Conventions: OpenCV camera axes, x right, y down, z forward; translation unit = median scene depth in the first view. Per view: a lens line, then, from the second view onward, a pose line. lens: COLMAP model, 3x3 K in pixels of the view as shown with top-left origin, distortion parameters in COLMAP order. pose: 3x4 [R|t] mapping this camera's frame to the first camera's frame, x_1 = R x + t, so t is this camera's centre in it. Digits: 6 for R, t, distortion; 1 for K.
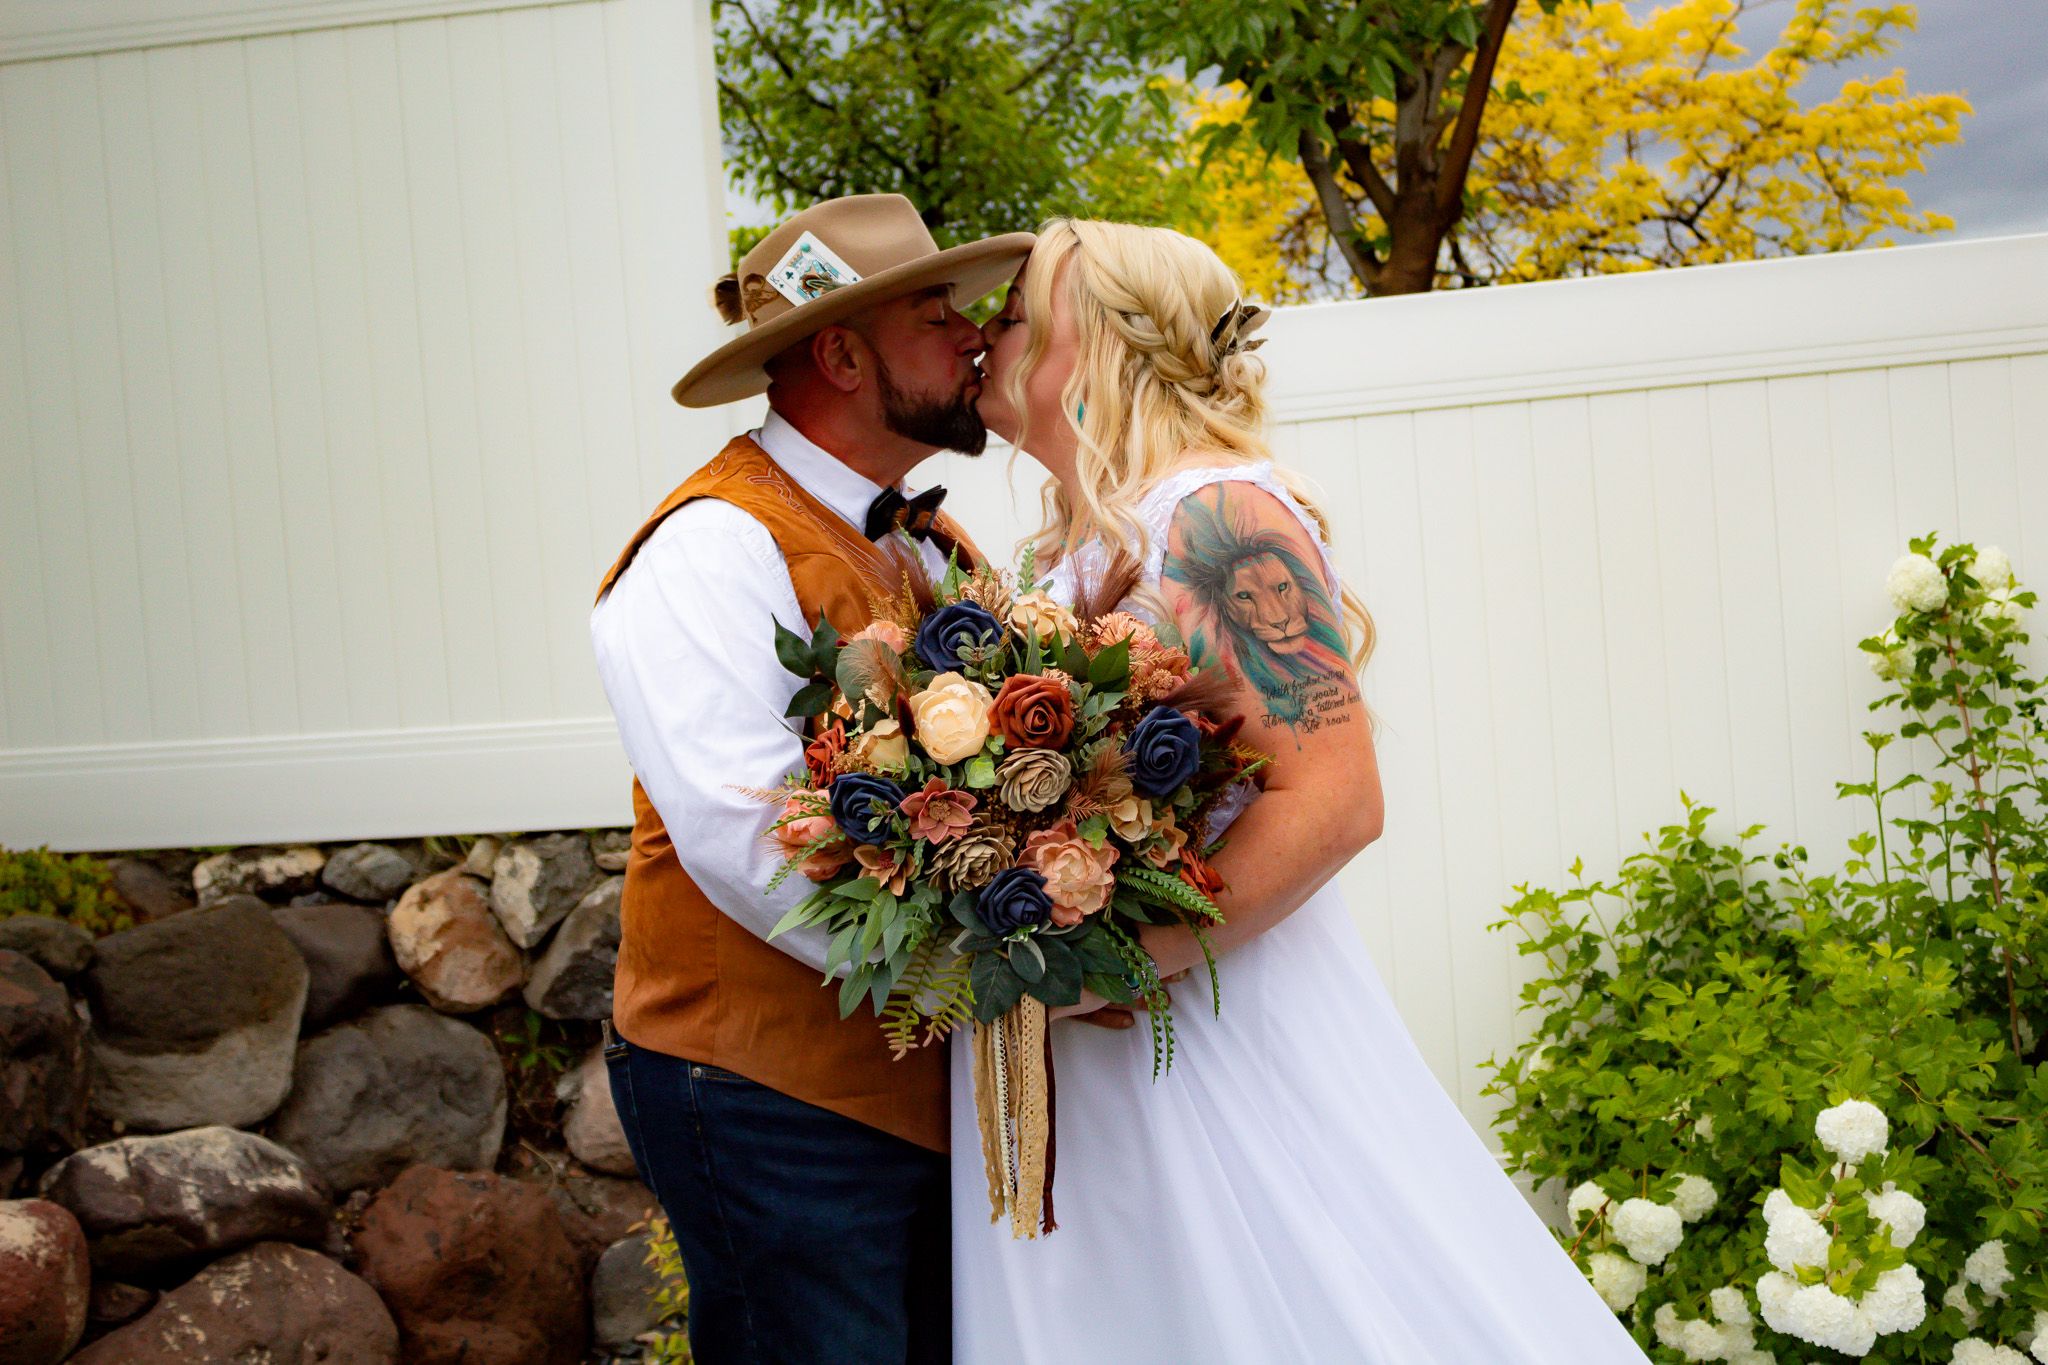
lens RADIAL K [[2519.7, 0, 1003.5], [0, 2519.7, 676.6], [0, 0, 1]] dist [-0.071434, 0.046850]
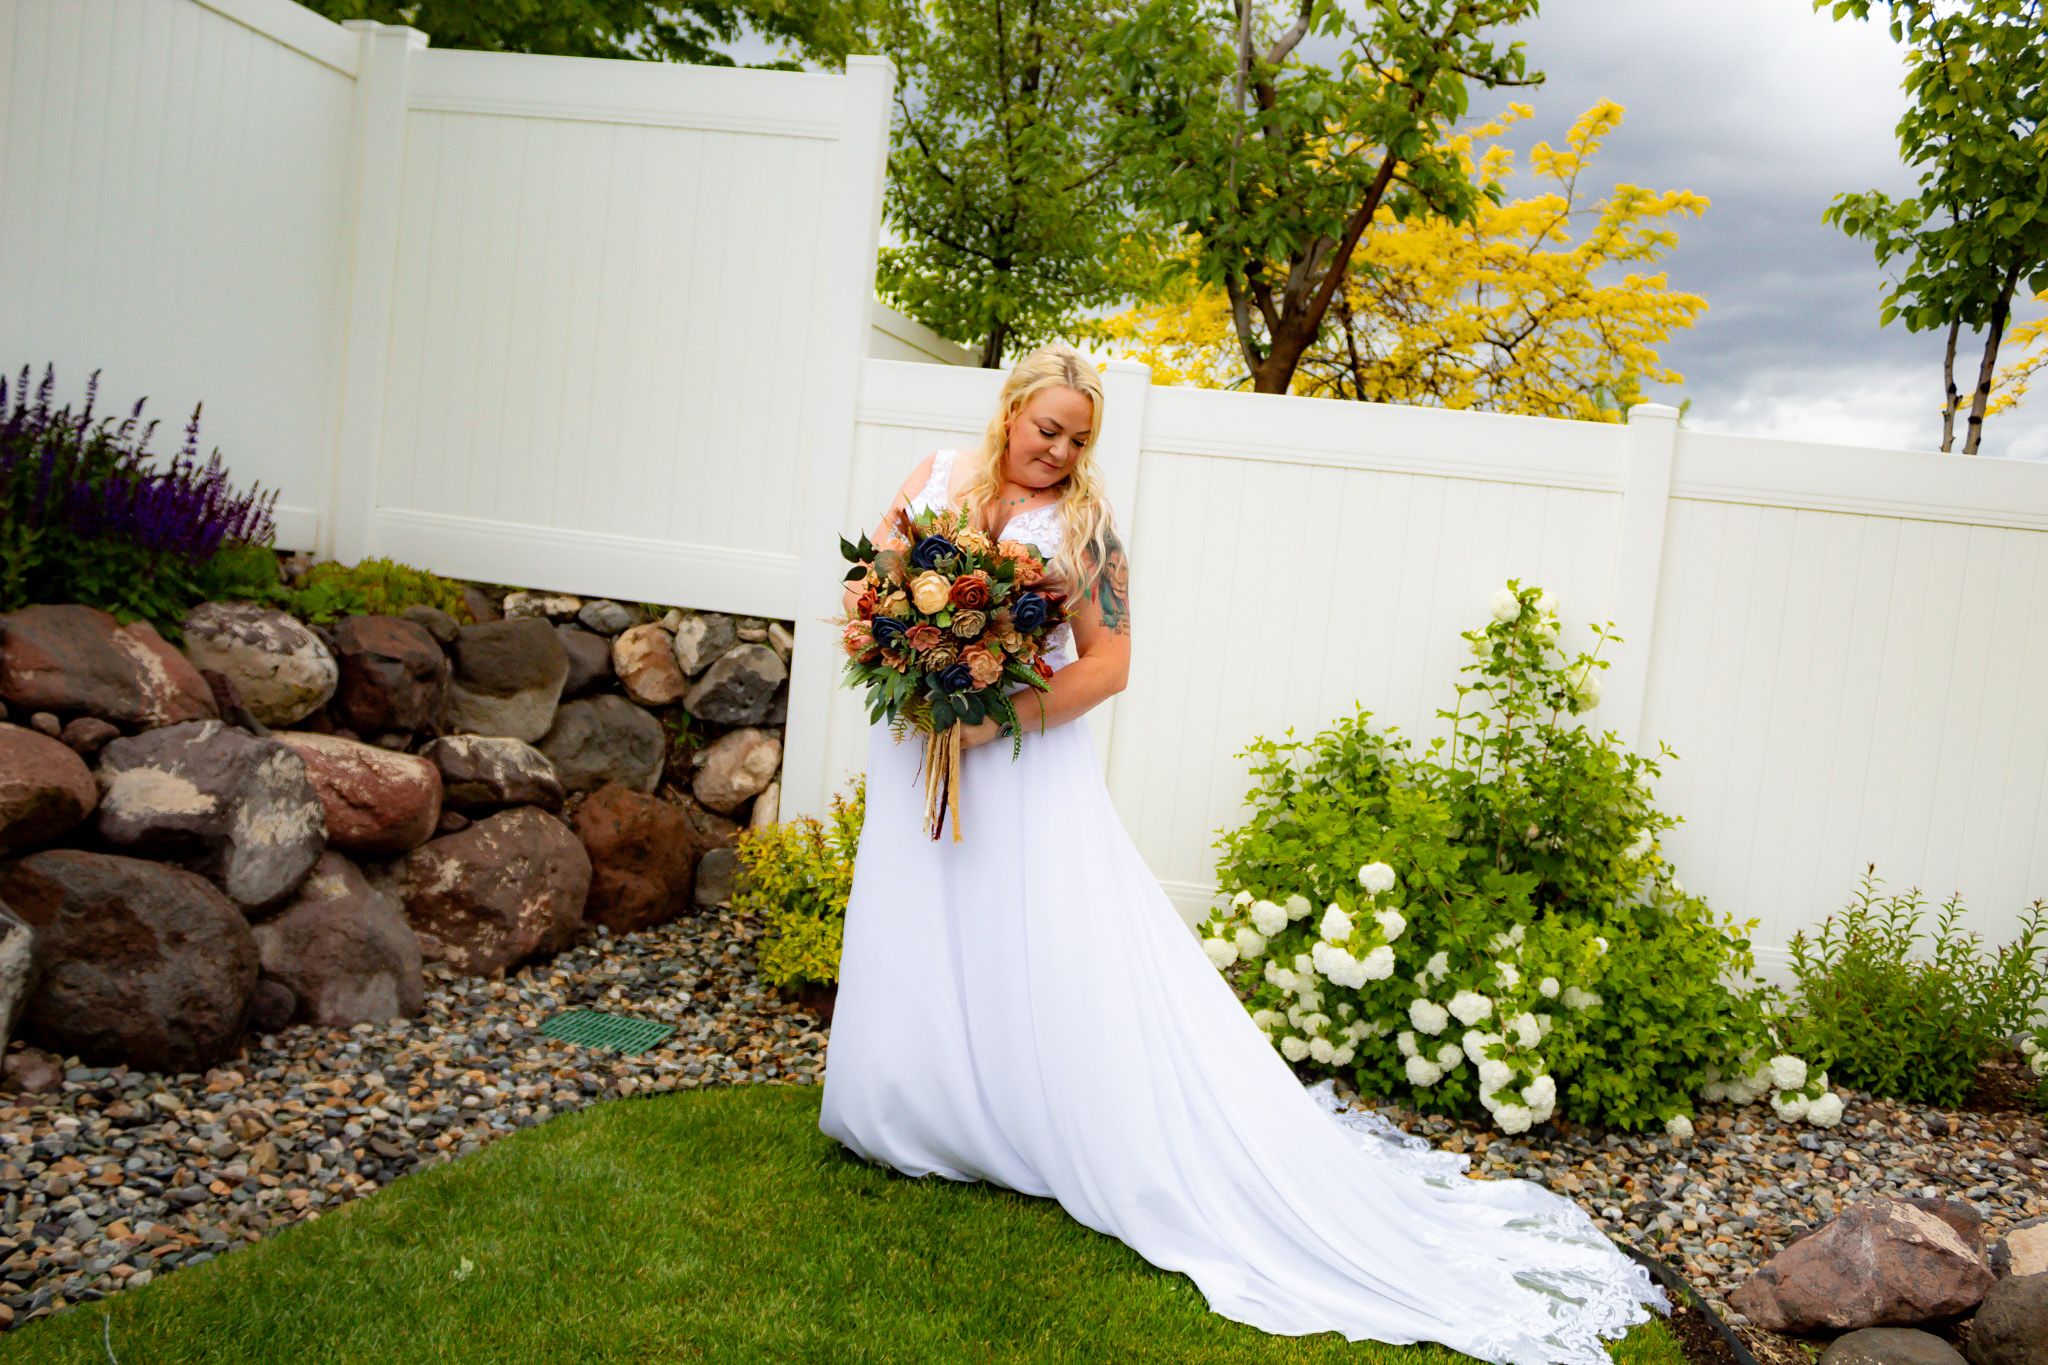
lens RADIAL K [[1893.2, 0, 1010.2], [0, 1893.2, 661.7], [0, 0, 1]] dist [-0.147991, 0.155609]
pose [[0.984829, 0.173217, 0.010424, 0.012523], [-0.173517, 0.983699, 0.047208, -0.000885], [-0.002077, -0.048301, 0.998831, -0.304320]]
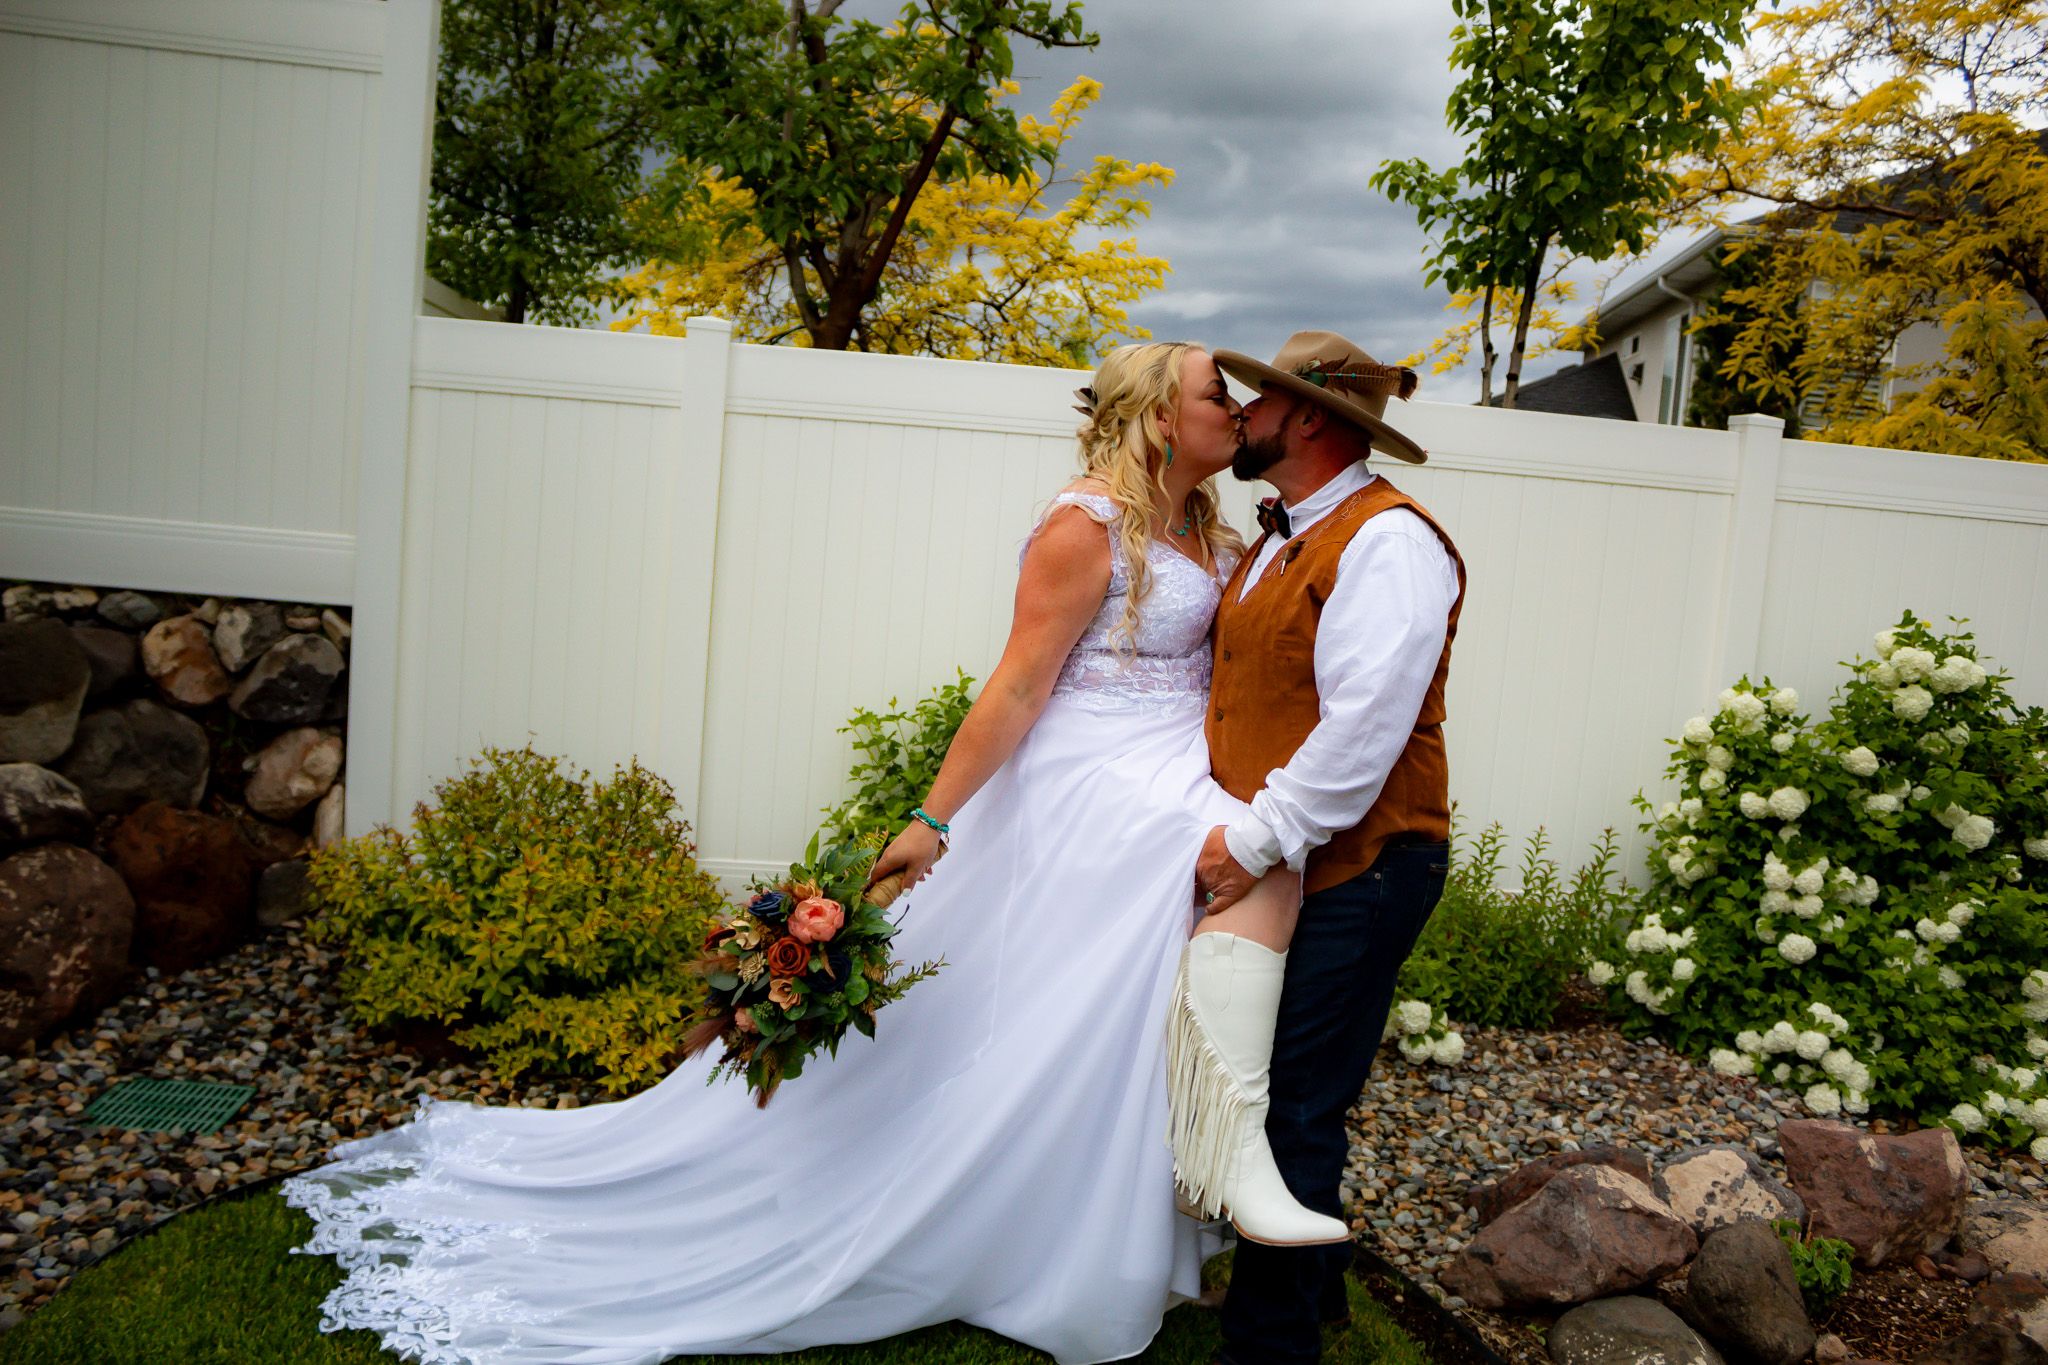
lens RADIAL K [[1694.5, 0, 994.9], [0, 1694.5, 667.8], [0, 0, 1]] dist [-0.158590, 0.147282]
pose [[0.946827, 0.124500, 0.296678, -0.048134], [-0.144121, 0.988531, 0.045121, -0.008719], [-0.287658, -0.085479, 0.953911, -0.110825]]
